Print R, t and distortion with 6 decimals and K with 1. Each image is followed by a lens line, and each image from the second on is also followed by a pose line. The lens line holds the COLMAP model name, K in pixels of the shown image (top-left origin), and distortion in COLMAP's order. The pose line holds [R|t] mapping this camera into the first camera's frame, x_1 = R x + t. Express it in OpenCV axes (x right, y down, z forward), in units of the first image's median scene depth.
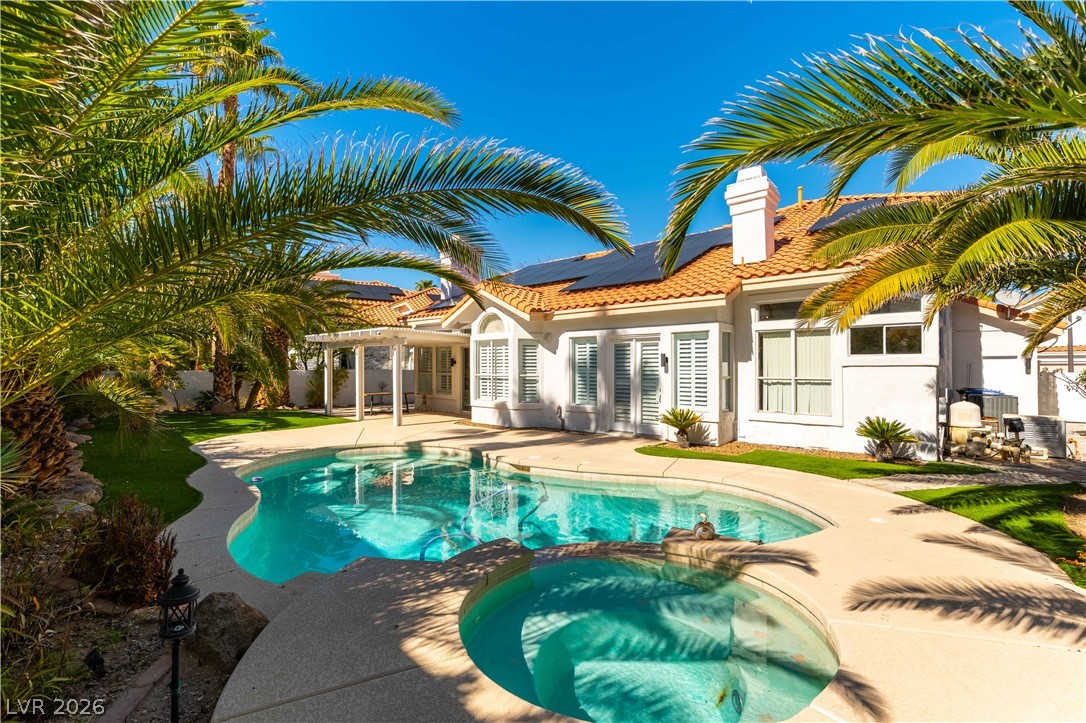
lens RADIAL K [[568.7, 0, 543.4], [0, 568.7, 359.9], [0, 0, 1]] dist [0.002039, 0.000113]
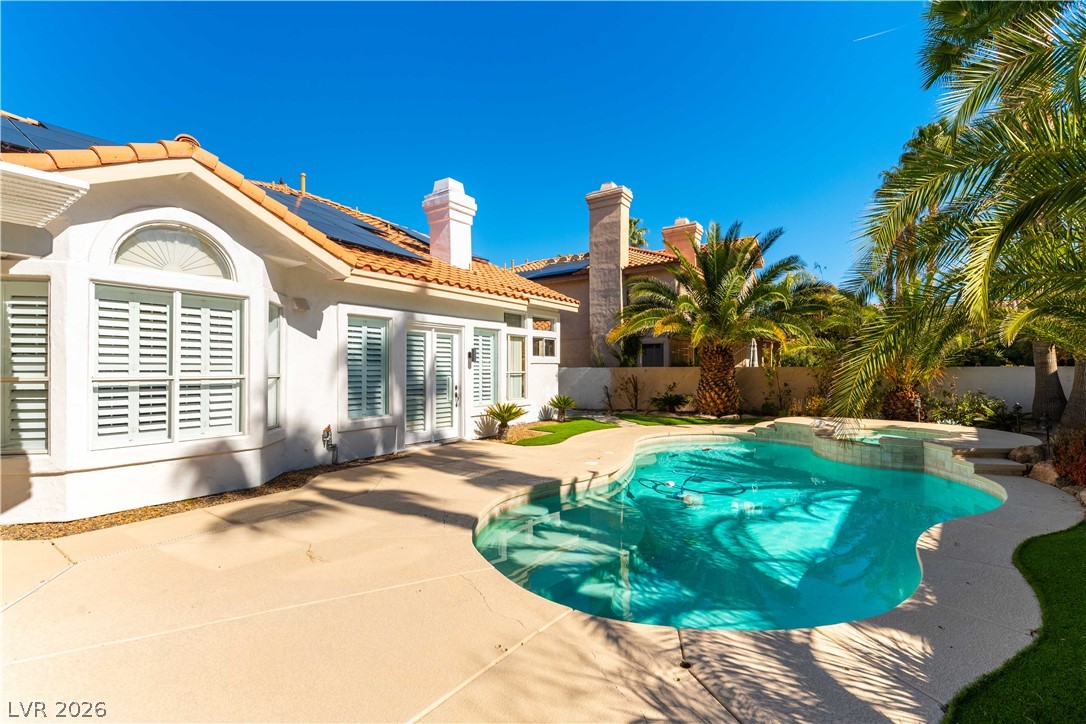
lens RADIAL K [[568.7, 0, 543.5], [0, 568.7, 363.1], [0, 0, 1]] dist [0.002039, 0.000113]
pose [[-0.332134, 0.014837, 0.943115, -0.660987], [0.000982, 0.999881, -0.015385, 0.025186], [-0.943232, -0.004184, -0.332110, 1.118889]]
